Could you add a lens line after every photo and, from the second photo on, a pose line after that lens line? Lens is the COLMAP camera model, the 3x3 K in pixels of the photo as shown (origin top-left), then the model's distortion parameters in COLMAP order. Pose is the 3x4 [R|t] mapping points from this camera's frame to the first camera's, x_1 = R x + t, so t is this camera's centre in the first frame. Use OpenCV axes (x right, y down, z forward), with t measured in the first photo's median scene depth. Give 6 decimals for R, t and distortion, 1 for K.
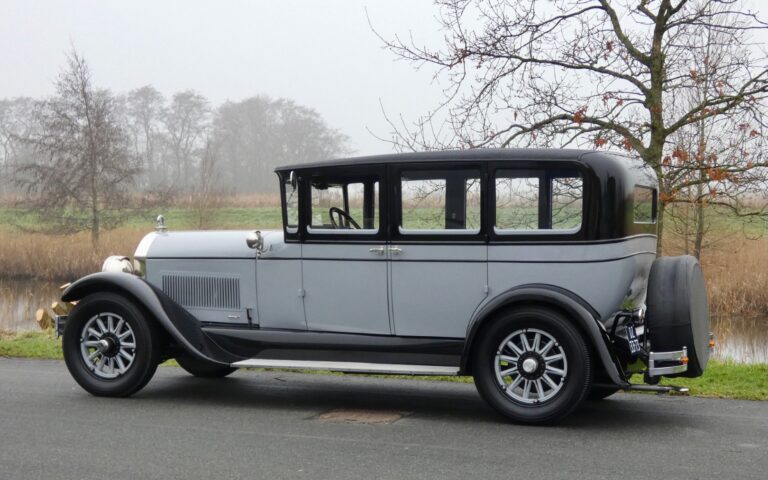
lens RADIAL K [[1231.2, 0, 437.8], [0, 1231.2, 240.5], [0, 0, 1]] dist [-0.017329, 0.000000]
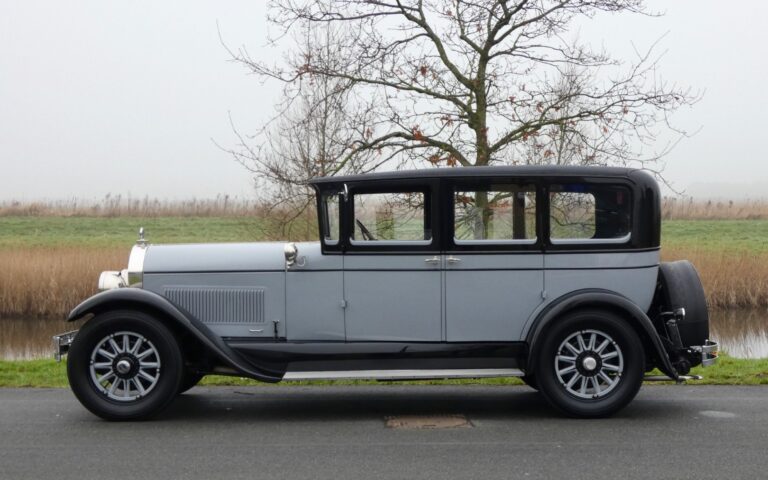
lens RADIAL K [[1118.1, 0, 439.2], [0, 1118.1, 254.2], [0, 0, 1]] dist [-0.010568, 0.000000]
pose [[0.918281, -0.014307, 0.395671, -0.400694], [0.011481, 0.999889, 0.009510, -0.006027], [-0.395763, -0.004190, 0.918343, 0.128025]]
